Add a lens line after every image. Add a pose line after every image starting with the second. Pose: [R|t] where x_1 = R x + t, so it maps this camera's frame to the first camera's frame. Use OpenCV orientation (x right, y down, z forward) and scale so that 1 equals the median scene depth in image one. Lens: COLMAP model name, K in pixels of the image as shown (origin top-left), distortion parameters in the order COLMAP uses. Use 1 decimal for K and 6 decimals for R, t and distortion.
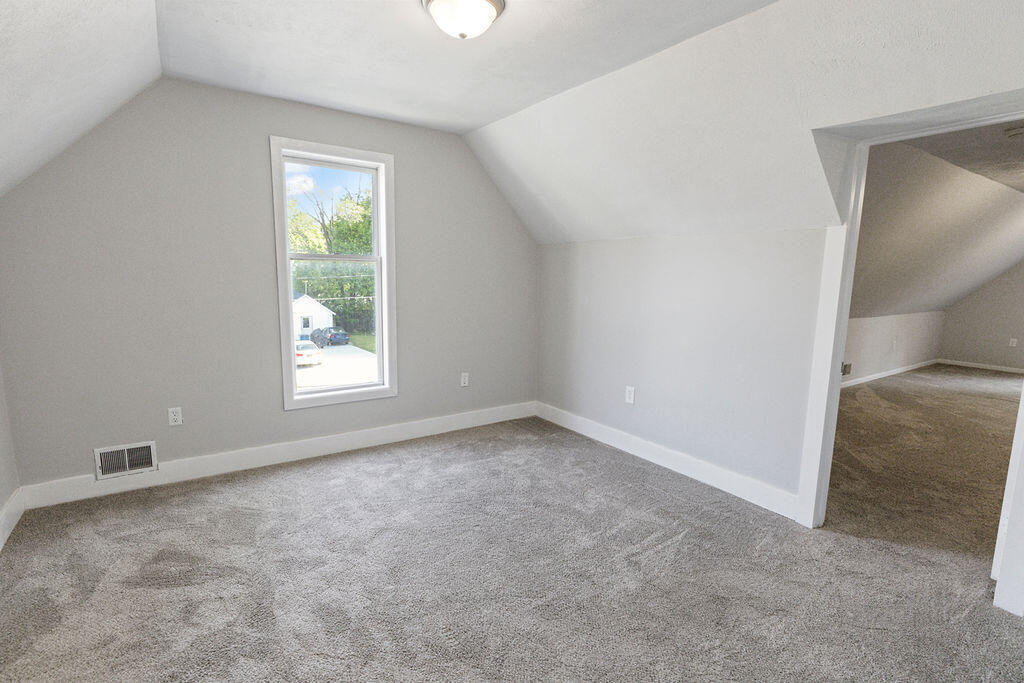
lens RADIAL K [[496.2, 0, 515.2], [0, 496.2, 345.3], [0, 0, 1]] dist [0.002771, -0.000165]
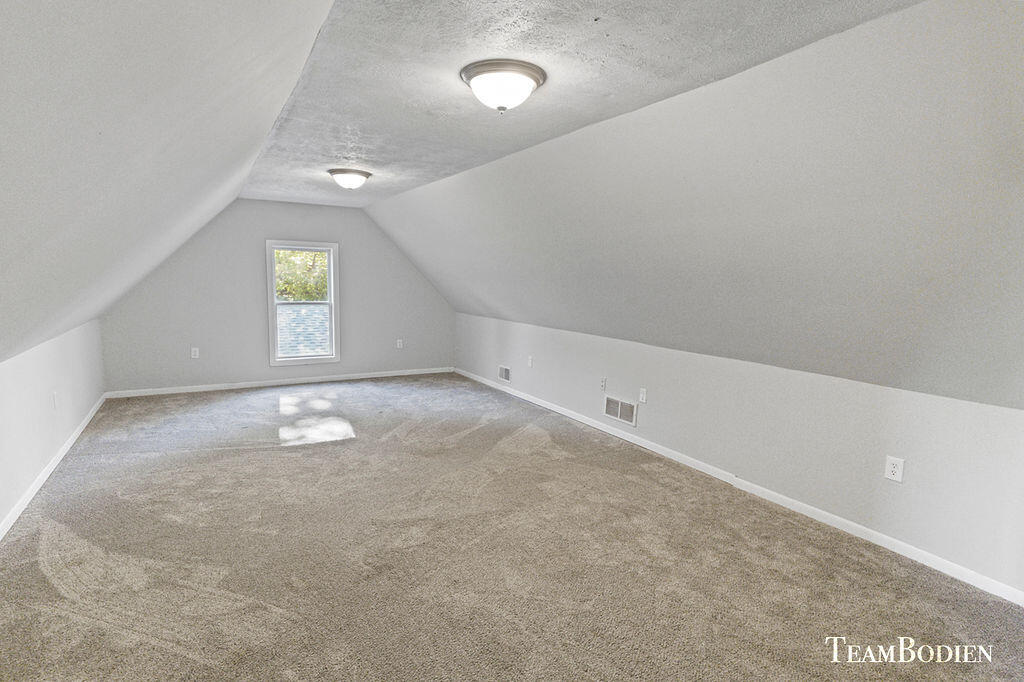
lens RADIAL K [[510.6, 0, 512.0], [0, 510.6, 341.0], [0, 0, 1]] dist [0.002303, -0.000094]
pose [[0.071643, -0.140241, 0.987522, 0.300646], [0.127147, 0.983273, 0.130413, -0.073639], [-0.989293, 0.116218, 0.088276, 0.510949]]
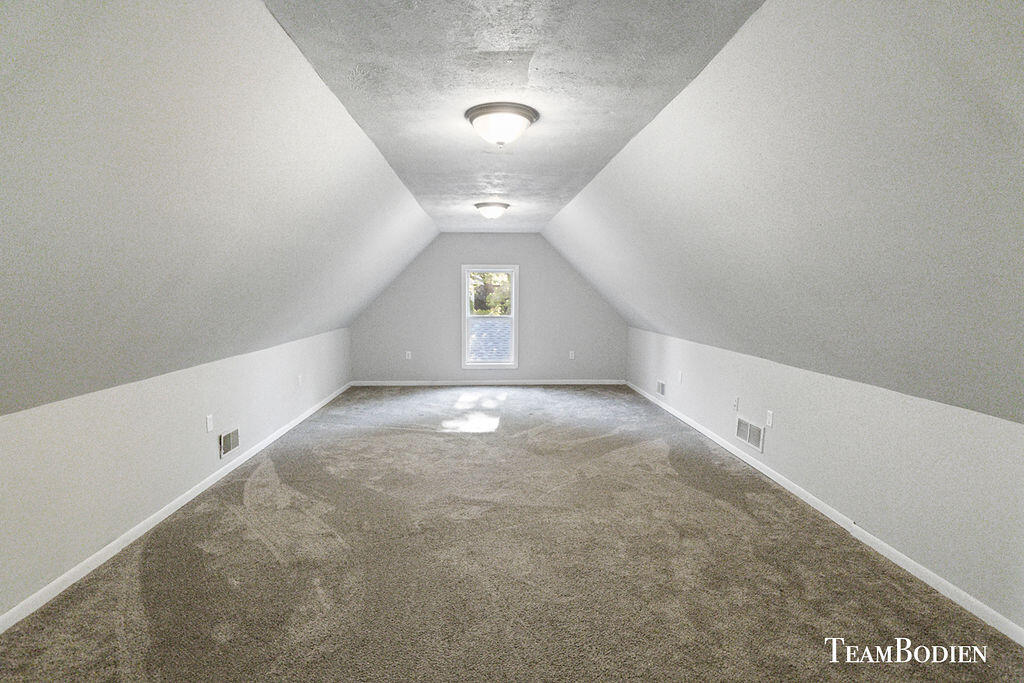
lens RADIAL K [[496.2, 0, 515.2], [0, 496.2, 345.3], [0, 0, 1]] dist [0.002771, -0.000165]
pose [[0.521128, -0.108242, 0.846587, 0.322857], [0.135122, 0.989879, 0.043387, -0.045646], [-0.842714, 0.091782, 0.530480, 0.342795]]
